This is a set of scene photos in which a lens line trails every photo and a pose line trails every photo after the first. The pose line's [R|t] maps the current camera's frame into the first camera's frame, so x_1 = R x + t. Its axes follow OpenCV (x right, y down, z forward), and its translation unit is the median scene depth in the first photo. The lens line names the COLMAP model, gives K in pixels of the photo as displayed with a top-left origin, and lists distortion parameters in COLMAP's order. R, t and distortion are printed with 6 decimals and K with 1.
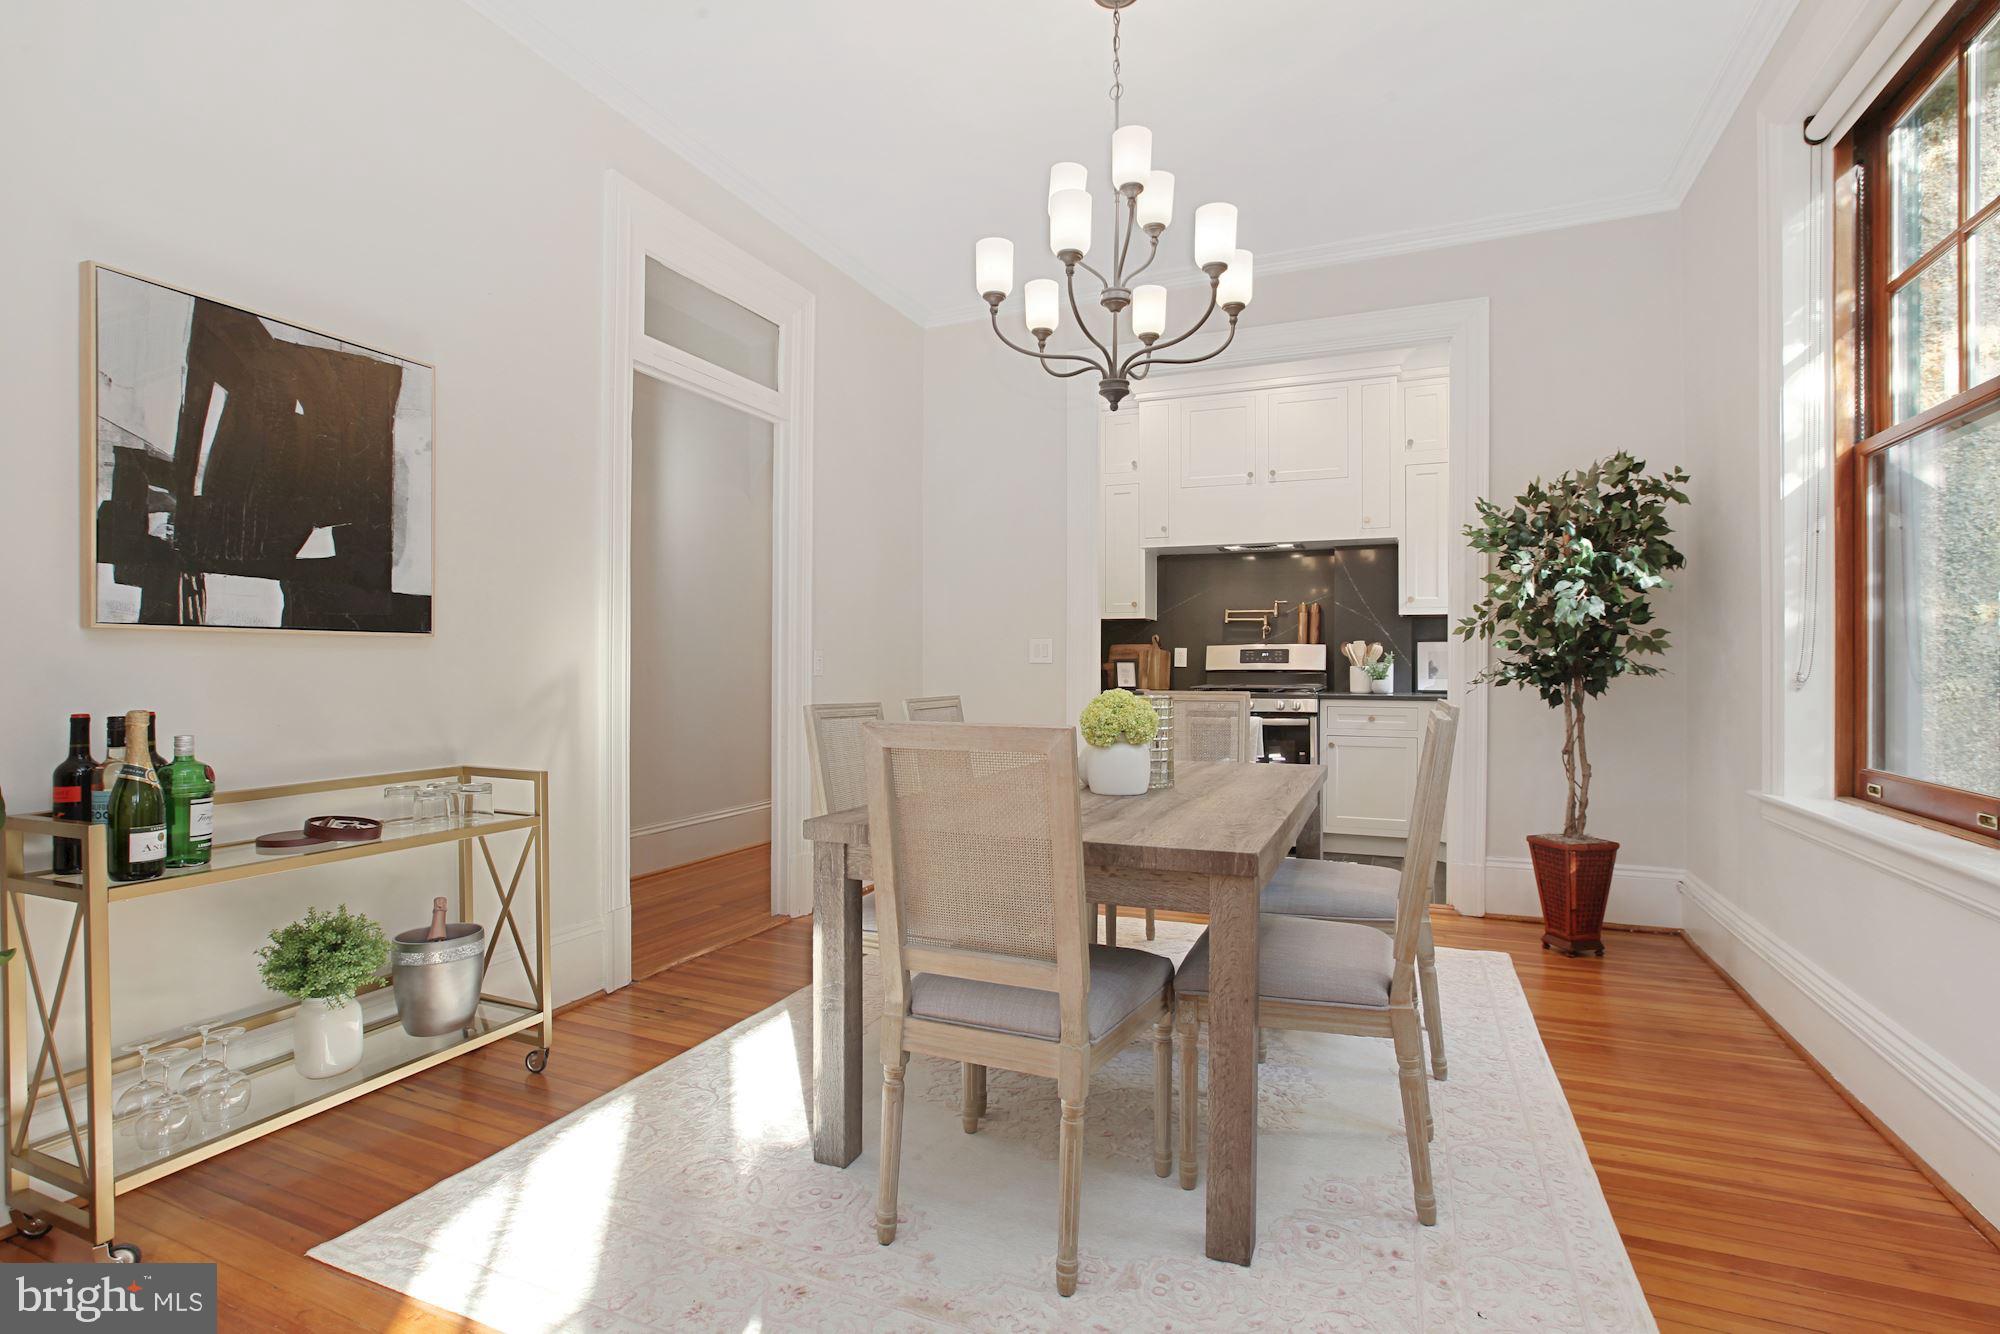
lens RADIAL K [[948.7, 0, 993.9], [0, 948.7, 669.0], [0, 0, 1]] dist [-0.026236, 0.001790]
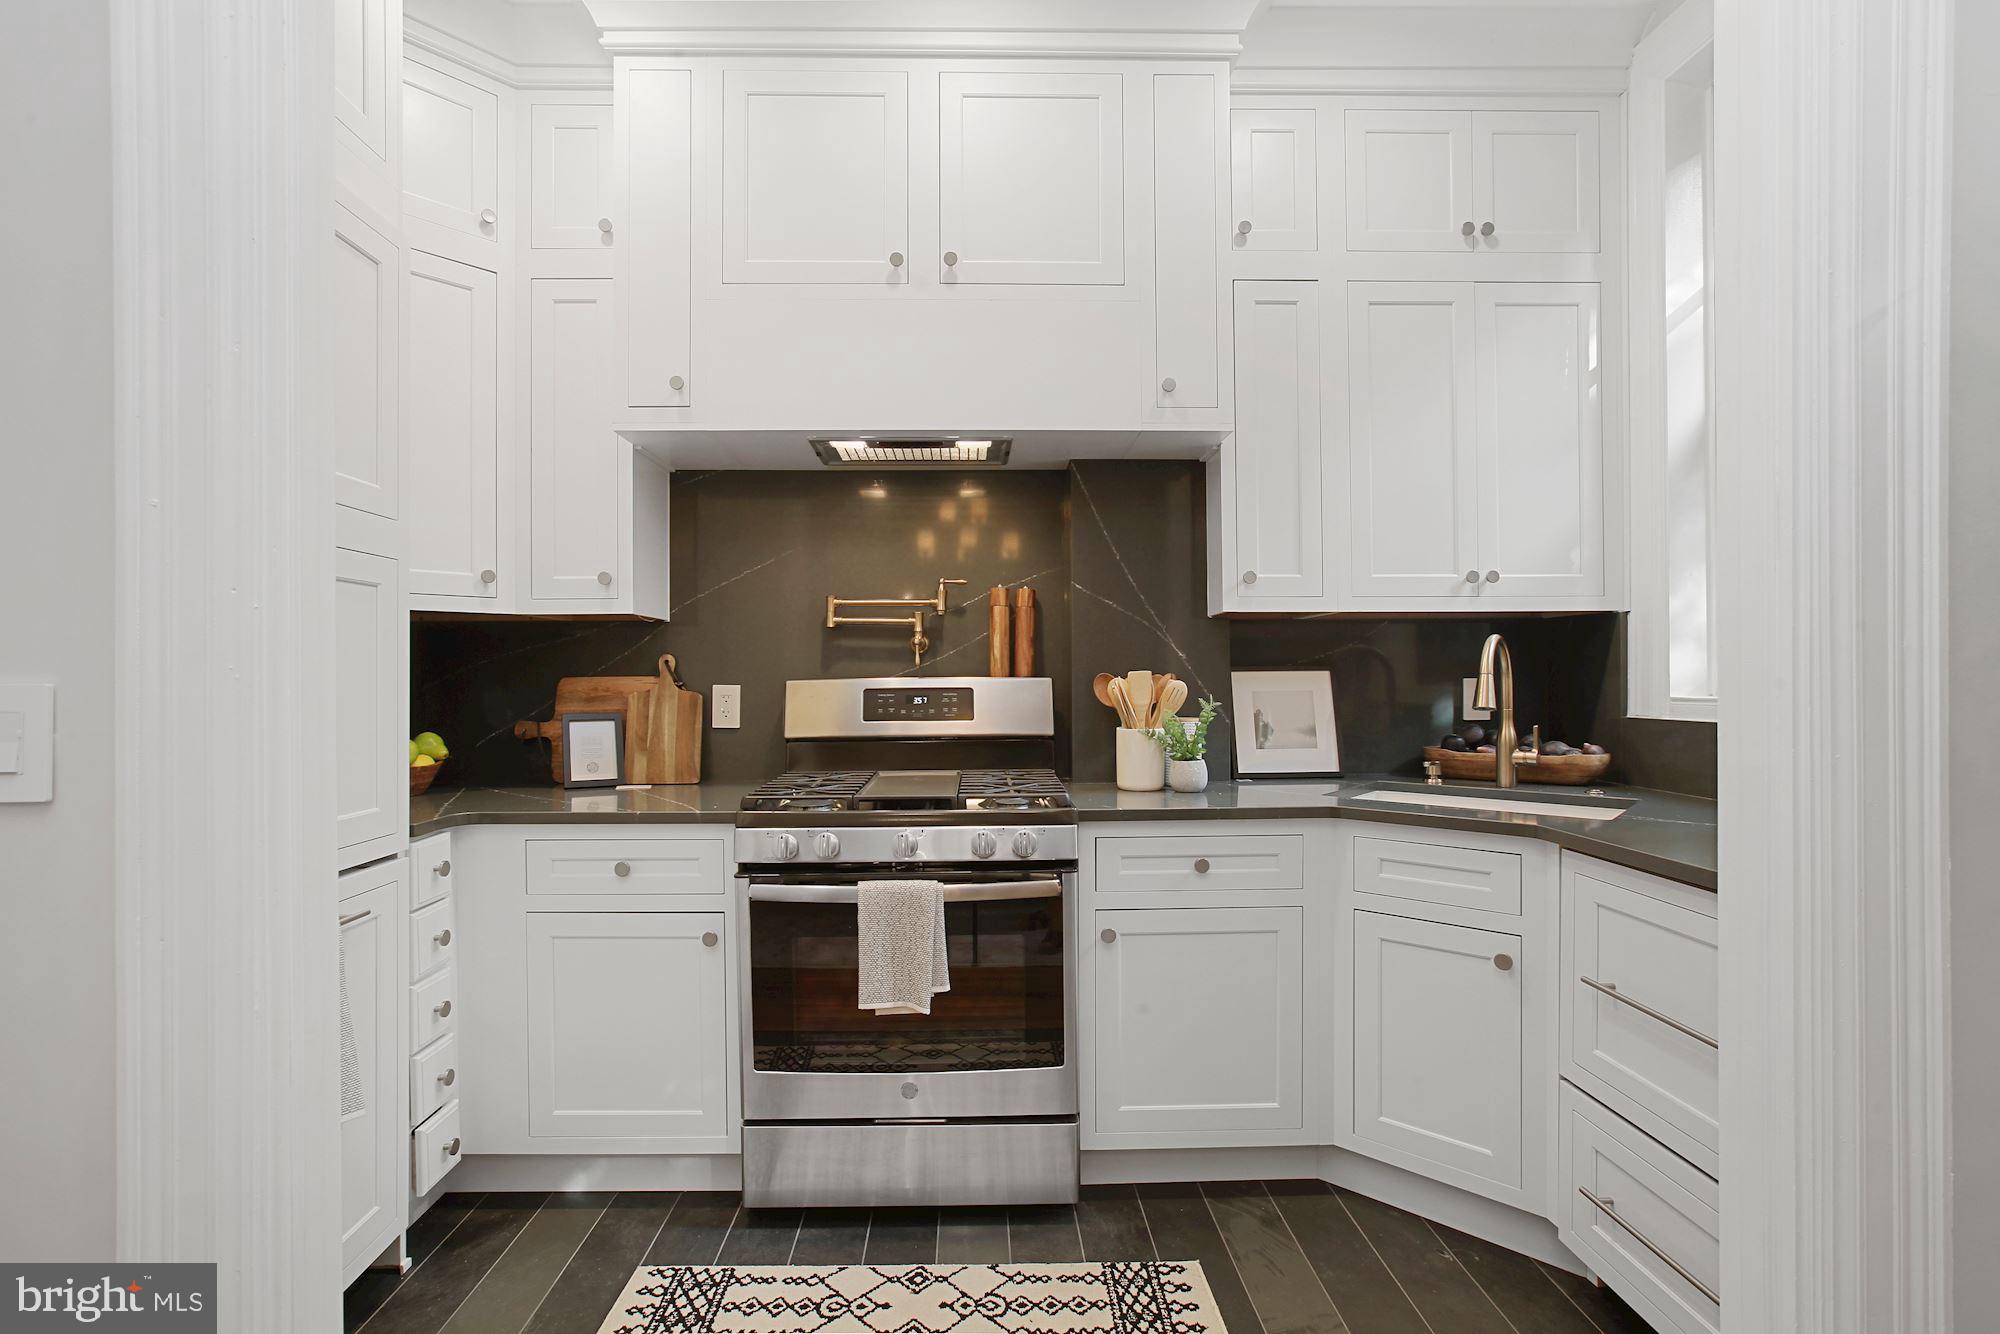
lens RADIAL K [[948.7, 0, 967.4], [0, 948.7, 685.7], [0, 0, 1]] dist [-0.026236, 0.001790]
pose [[0.905573, -0.015334, 0.423914, 0.121482], [0.011197, 0.999862, 0.012249, -0.027657], [-0.424044, -0.006346, 0.905620, 0.600484]]
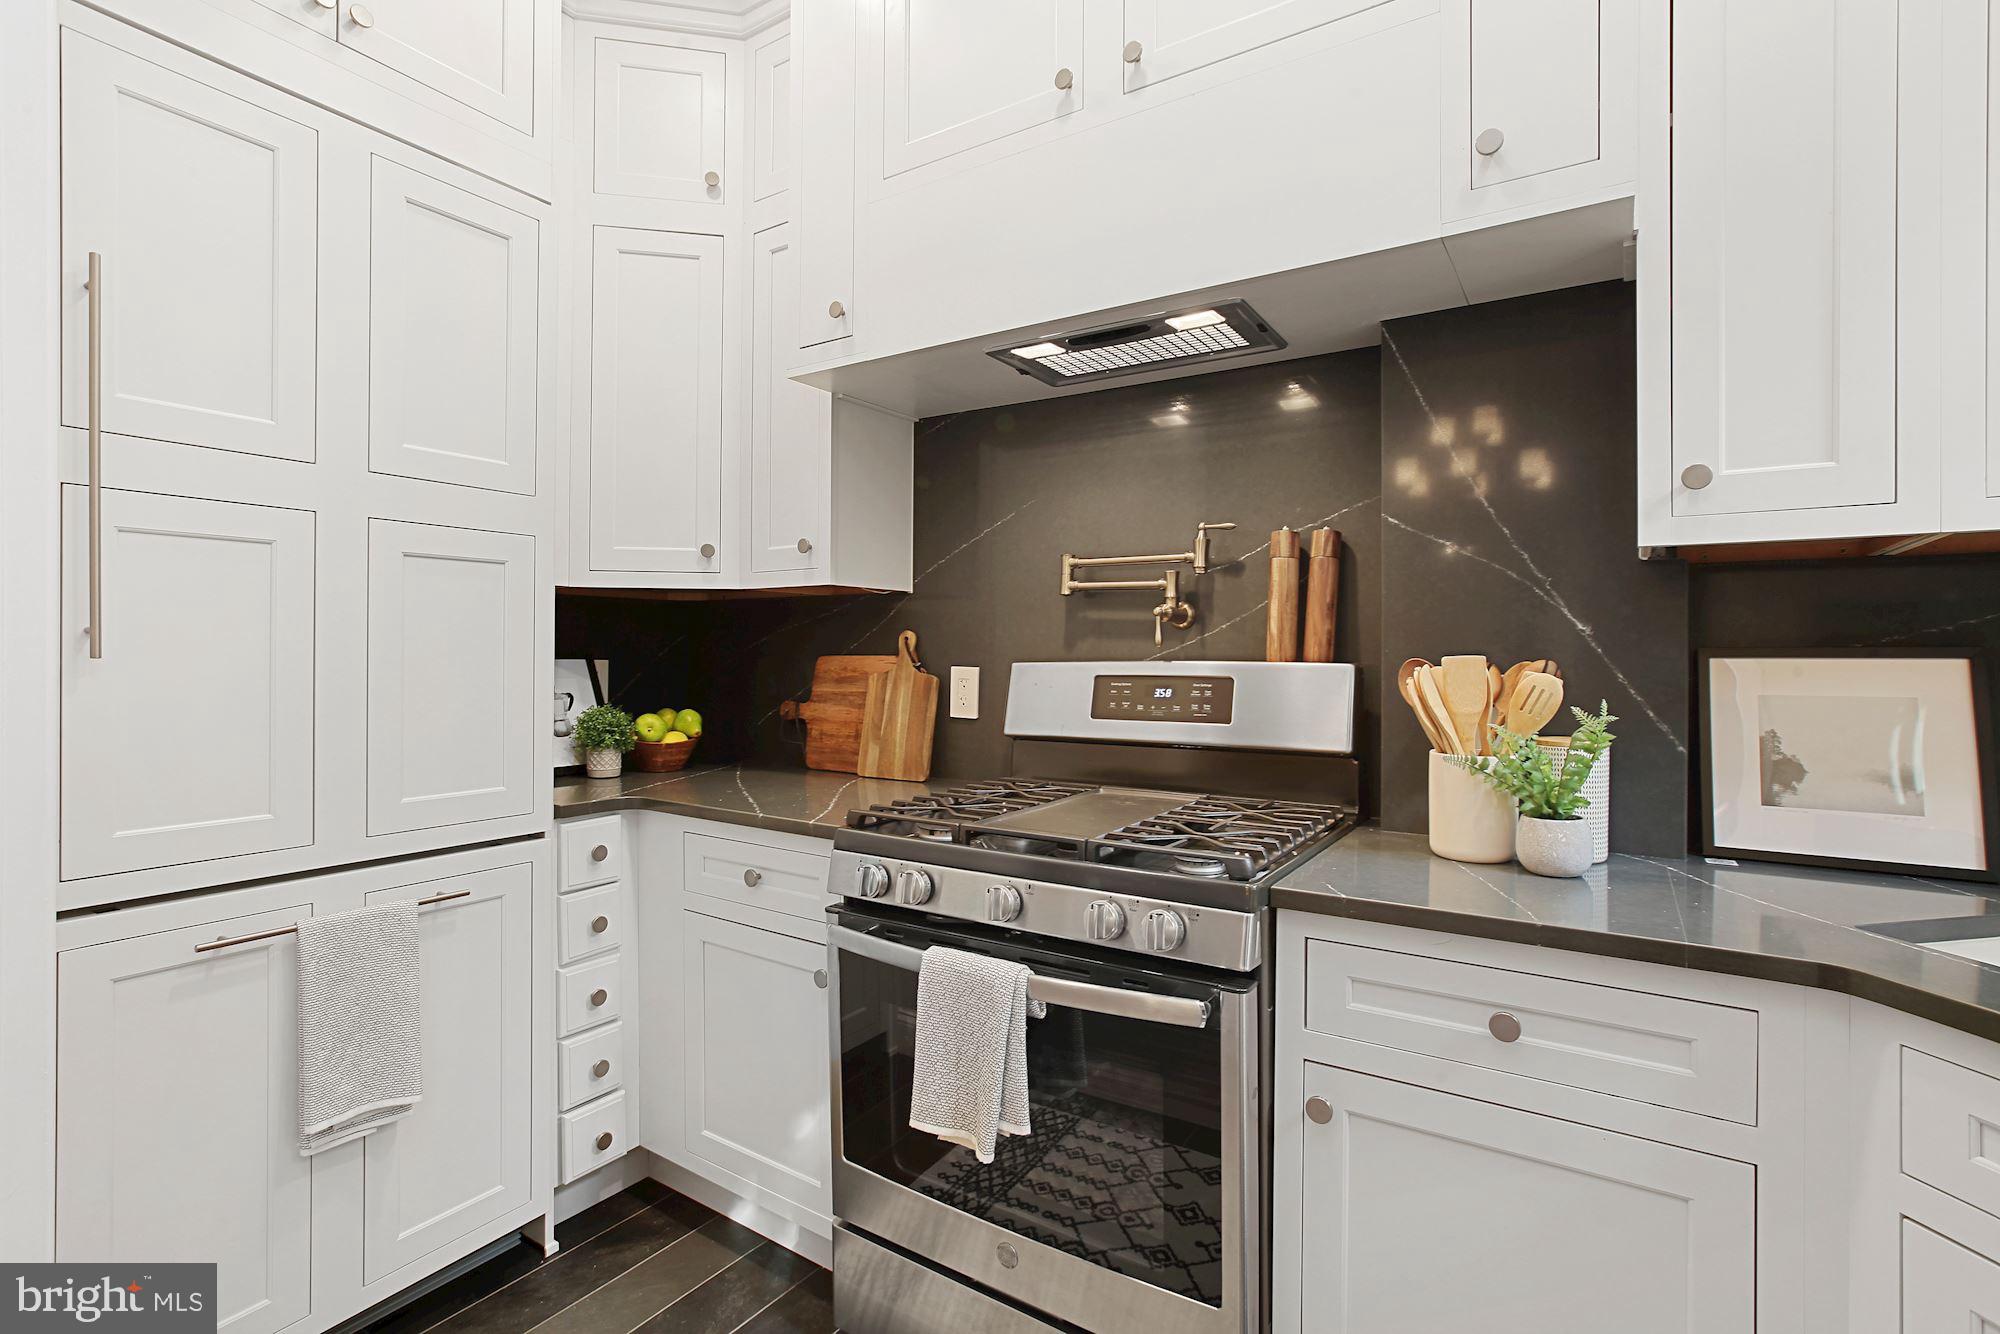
lens RADIAL K [[948.7, 0, 984.0], [0, 948.7, 657.7], [0, 0, 1]] dist [-0.026236, 0.001790]
pose [[0.985592, -0.001795, -0.169130, 0.285080], [0.002420, 0.999991, 0.003490, -0.028806], [0.169122, -0.003849, 0.985588, 0.686791]]
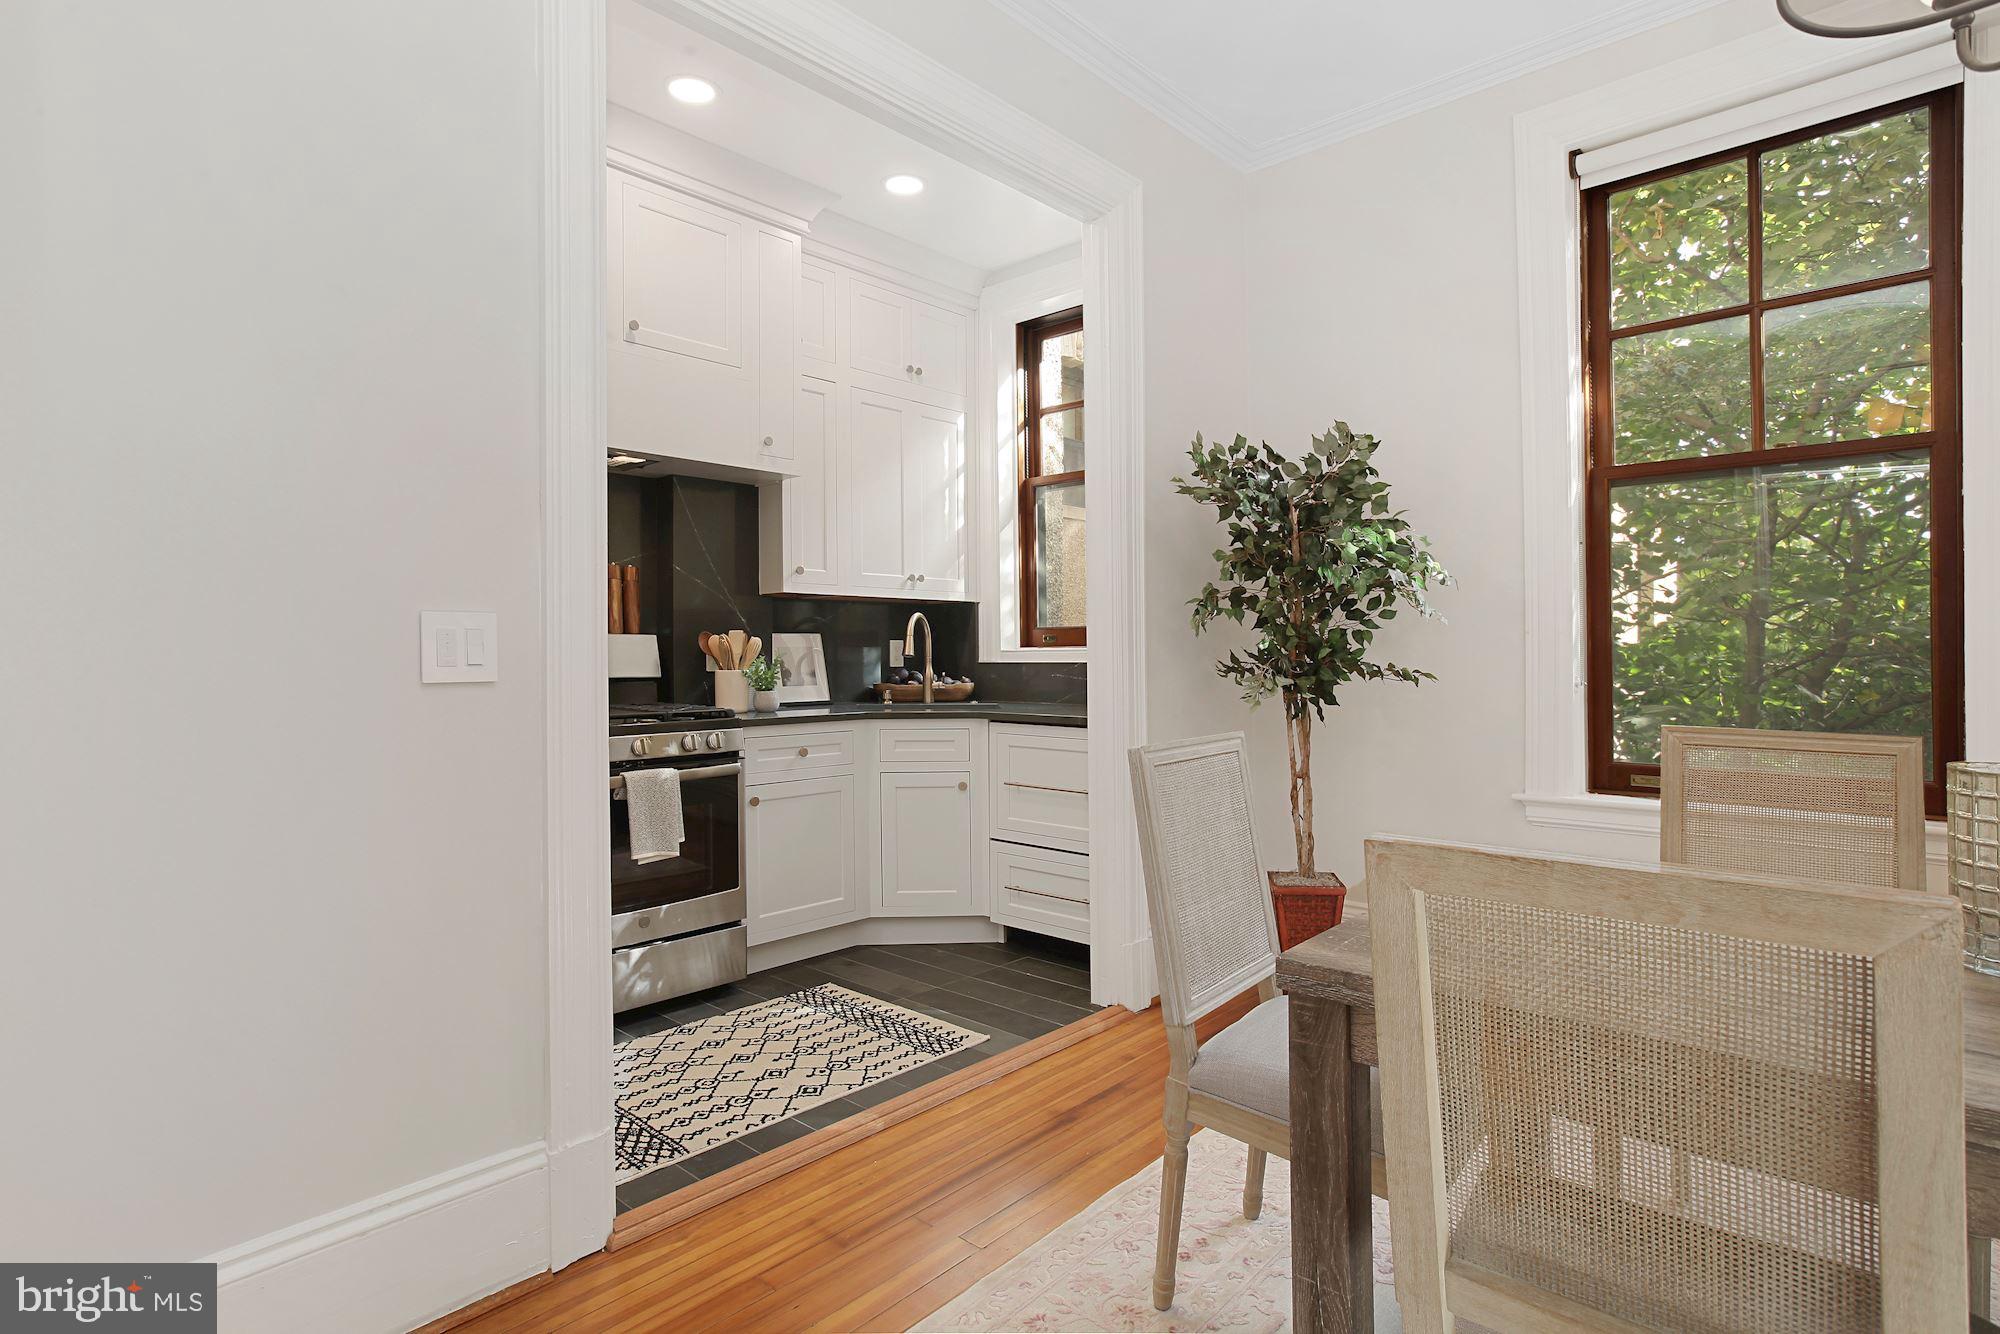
lens RADIAL K [[1069.7, 0, 992.0], [0, 1069.7, 652.6], [0, 0, 1]] dist [-0.005811, -0.000160]
pose [[0.326303, -0.003064, 0.945260, -0.220999], [0.006056, 0.999981, 0.001151, -0.013807], [-0.945246, 0.005349, 0.326315, 0.570164]]
